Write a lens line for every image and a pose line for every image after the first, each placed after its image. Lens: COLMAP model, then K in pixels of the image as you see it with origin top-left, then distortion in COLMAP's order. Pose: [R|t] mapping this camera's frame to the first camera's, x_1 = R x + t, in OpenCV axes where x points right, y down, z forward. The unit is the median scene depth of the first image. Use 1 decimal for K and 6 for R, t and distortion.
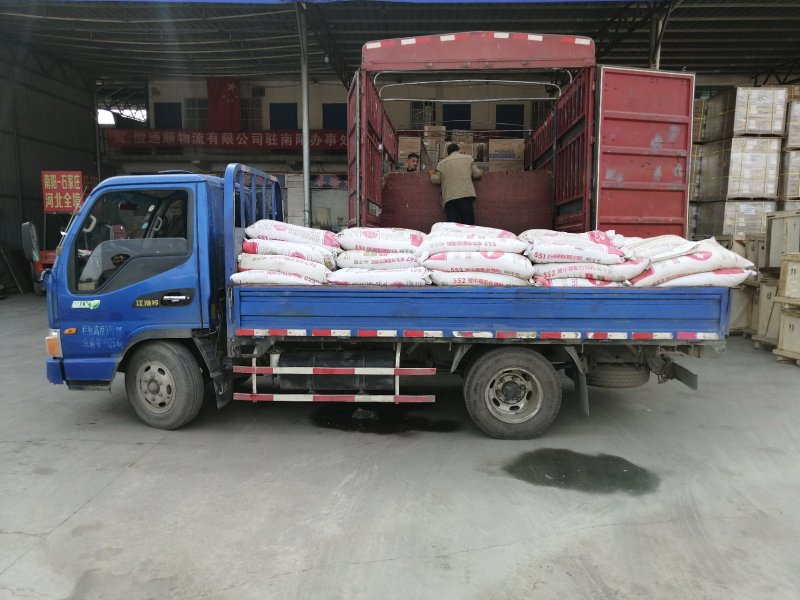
lens RADIAL K [[596.3, 0, 395.8], [0, 596.3, 302.5], [0, 0, 1]] dist [-0.006238, 0.020244]
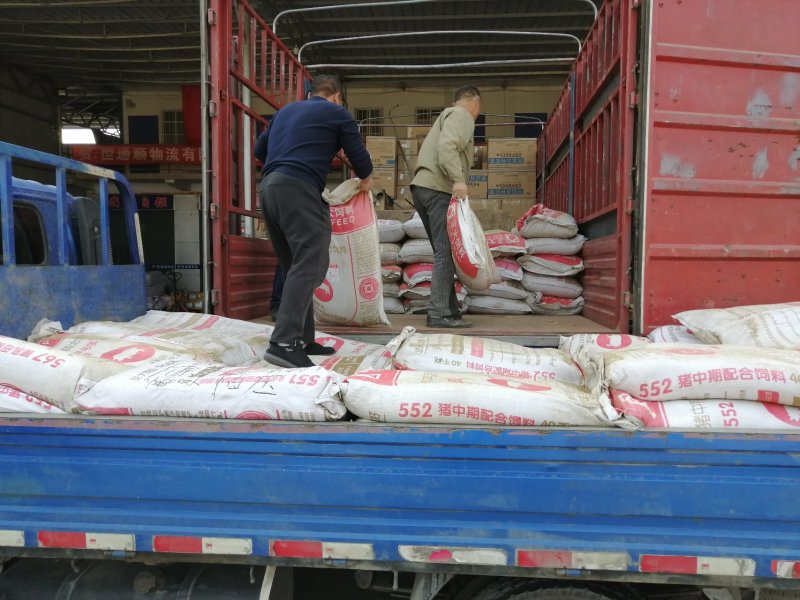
lens RADIAL K [[596.3, 0, 399.5], [0, 596.3, 303.0], [0, 0, 1]] dist [-0.006238, 0.020244]
pose [[0.999681, -0.002211, -0.025168, 0.105154], [0.001170, 0.999146, -0.041302, -0.086912], [0.025238, 0.041259, 0.998830, 0.618597]]
